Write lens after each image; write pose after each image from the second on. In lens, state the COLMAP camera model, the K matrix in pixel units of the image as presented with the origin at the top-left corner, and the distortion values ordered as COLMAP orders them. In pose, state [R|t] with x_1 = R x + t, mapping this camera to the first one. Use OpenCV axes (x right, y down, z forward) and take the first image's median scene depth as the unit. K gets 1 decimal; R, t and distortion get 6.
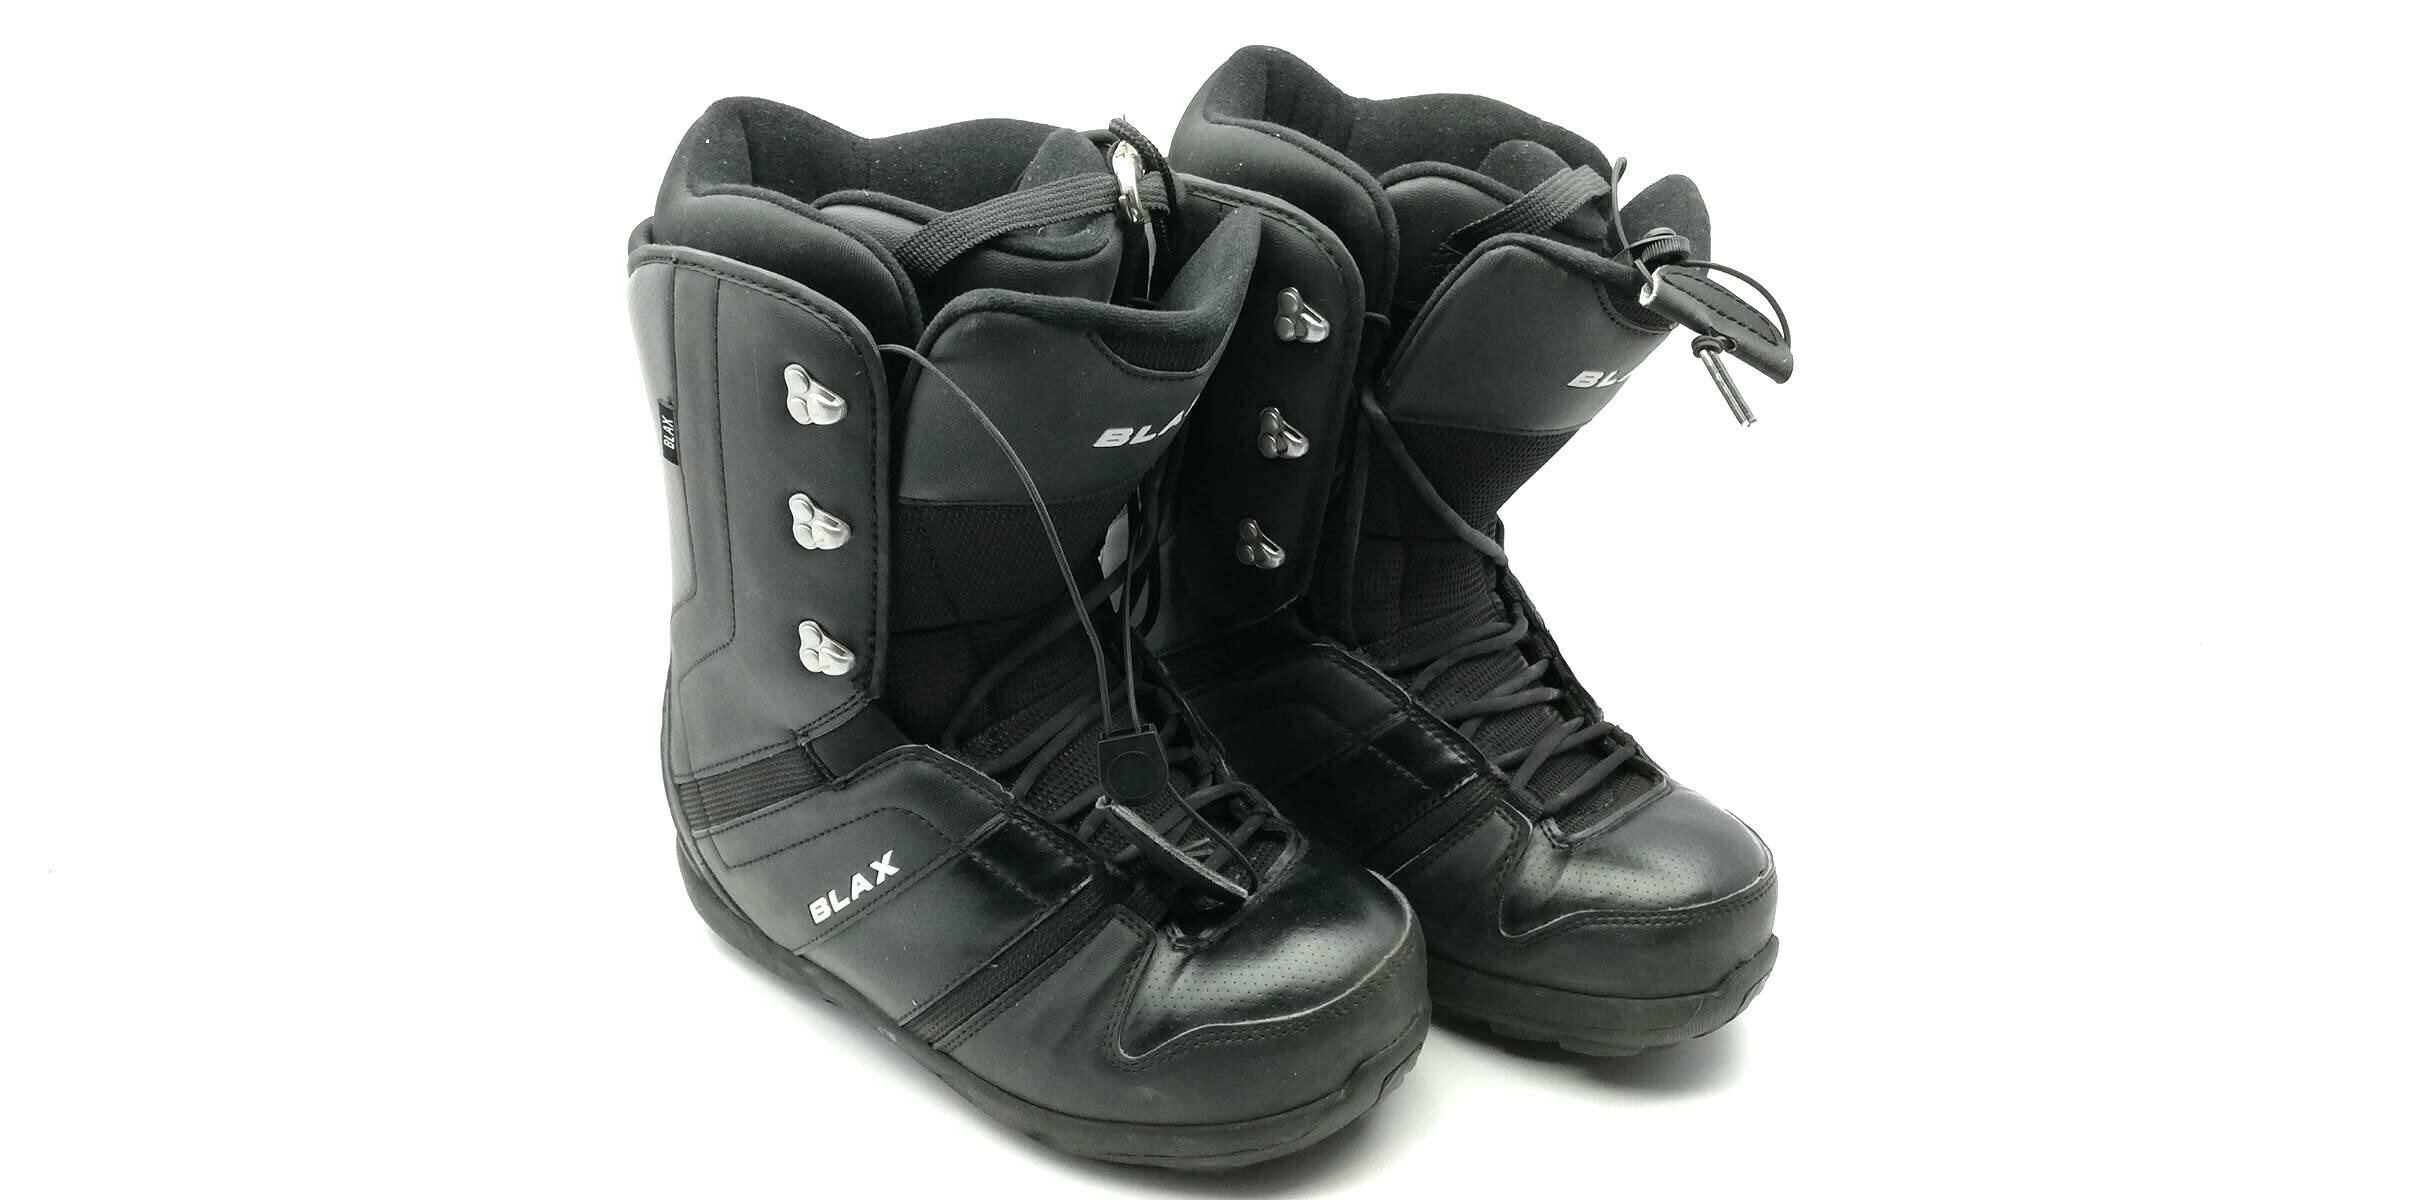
lens RADIAL K [[2119.9, 0, 1213.7], [0, 2119.9, 616.6], [0, 0, 1]] dist [0.089986, -0.005223]
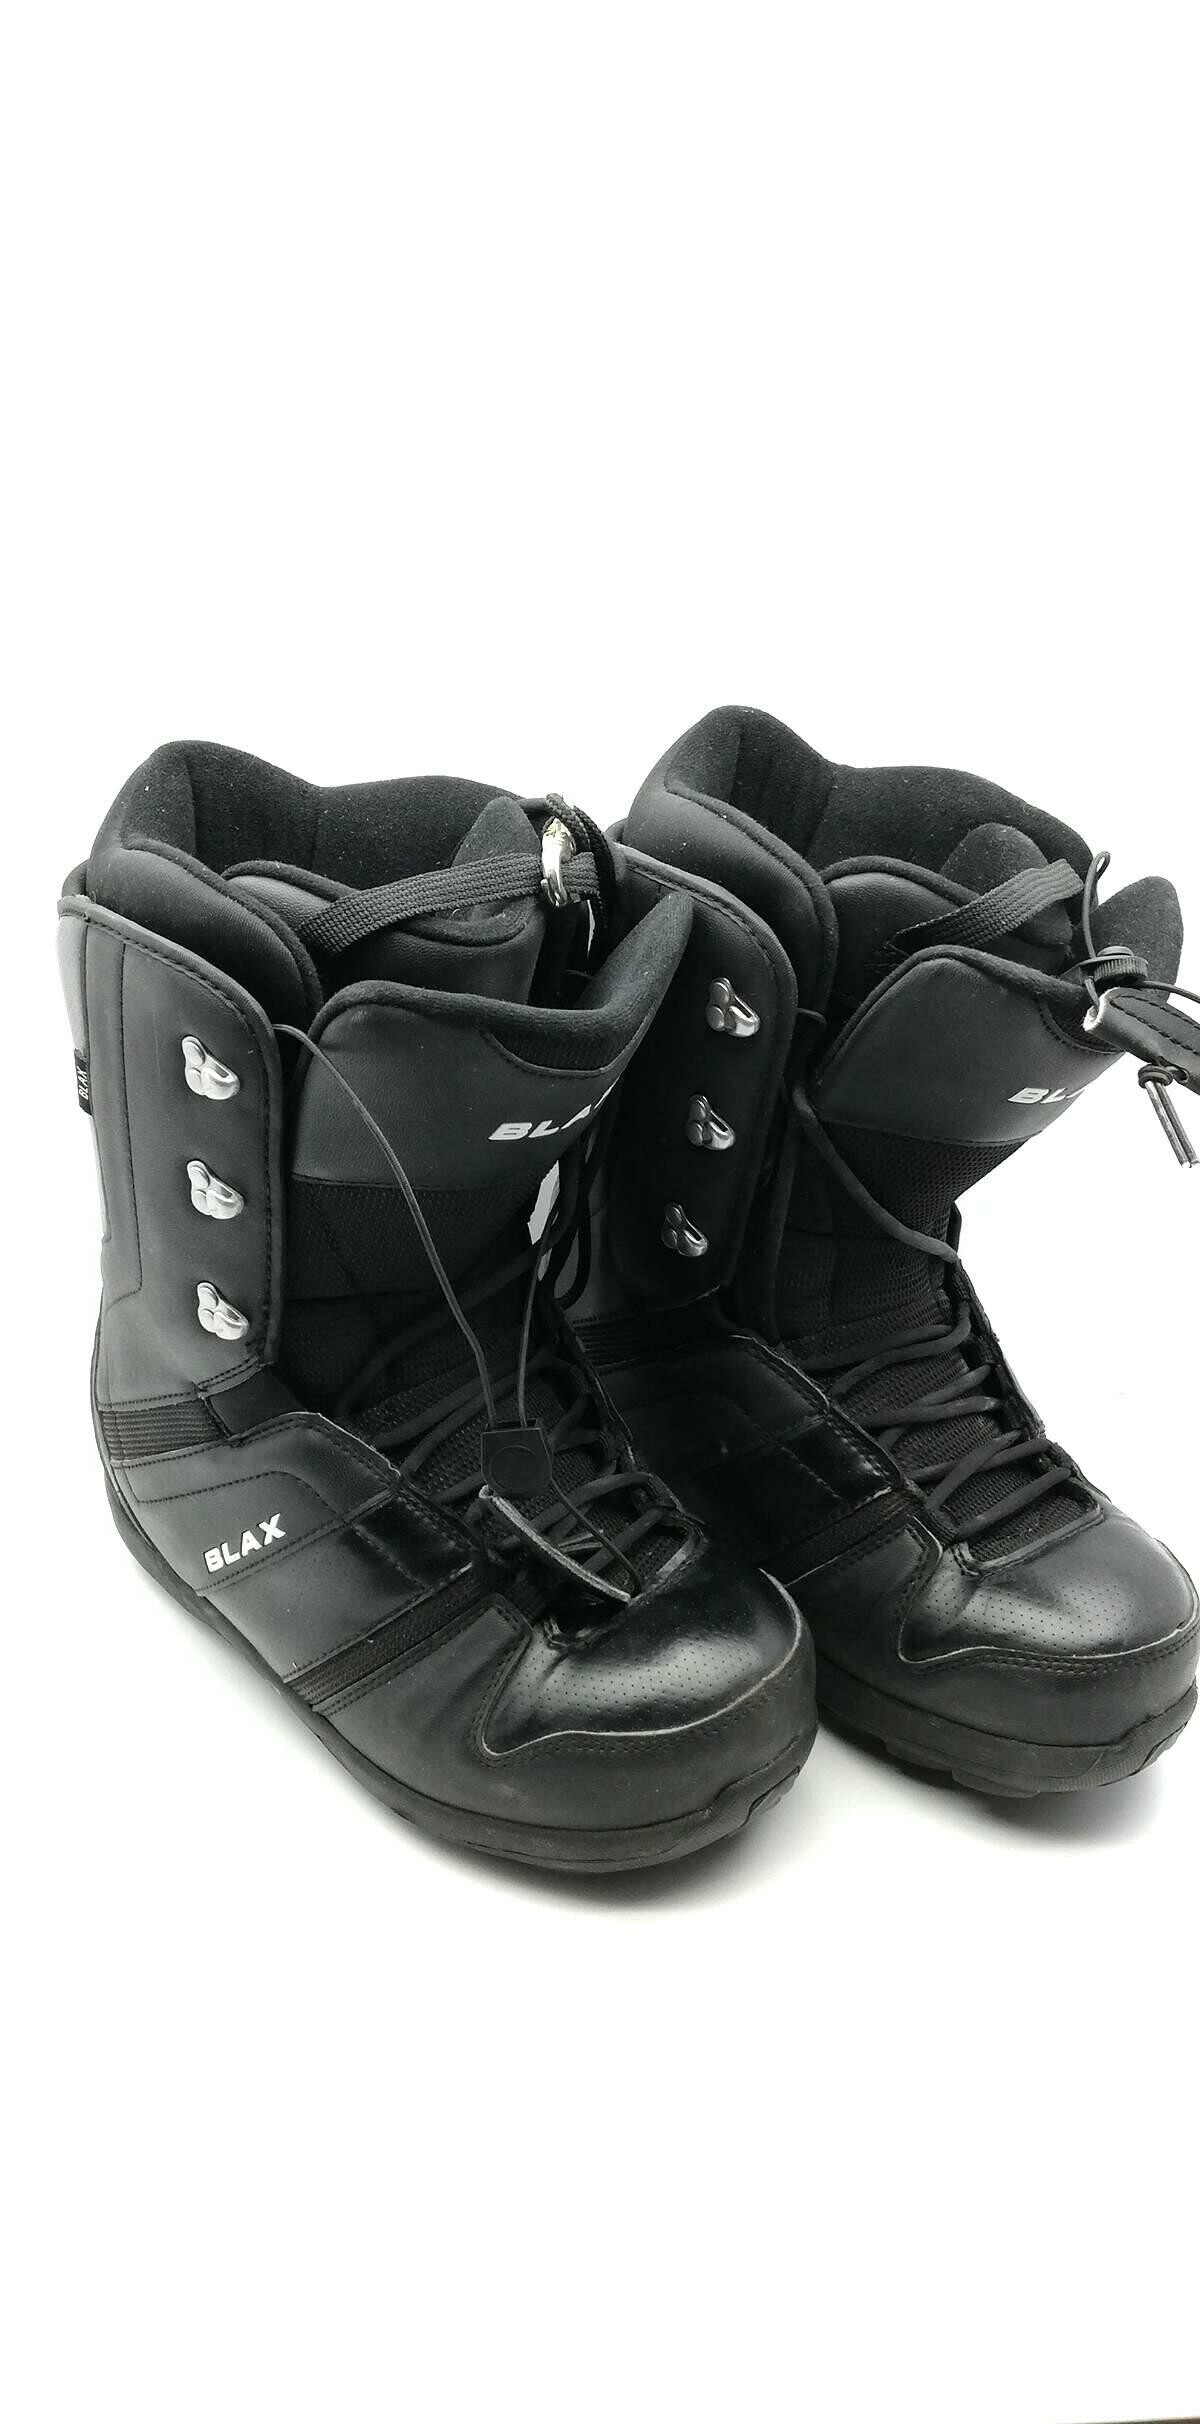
lens RADIAL K [[2119.9, 0, 600.0], [0, 2119.9, 1212.0], [0, 0, 1]] dist [0.089986, -0.005223]
pose [[0.989675, 0.084244, -0.115954, 0.100848], [-0.079656, 0.995866, 0.043659, -0.086555], [0.119153, -0.033972, 0.992295, 0.038315]]
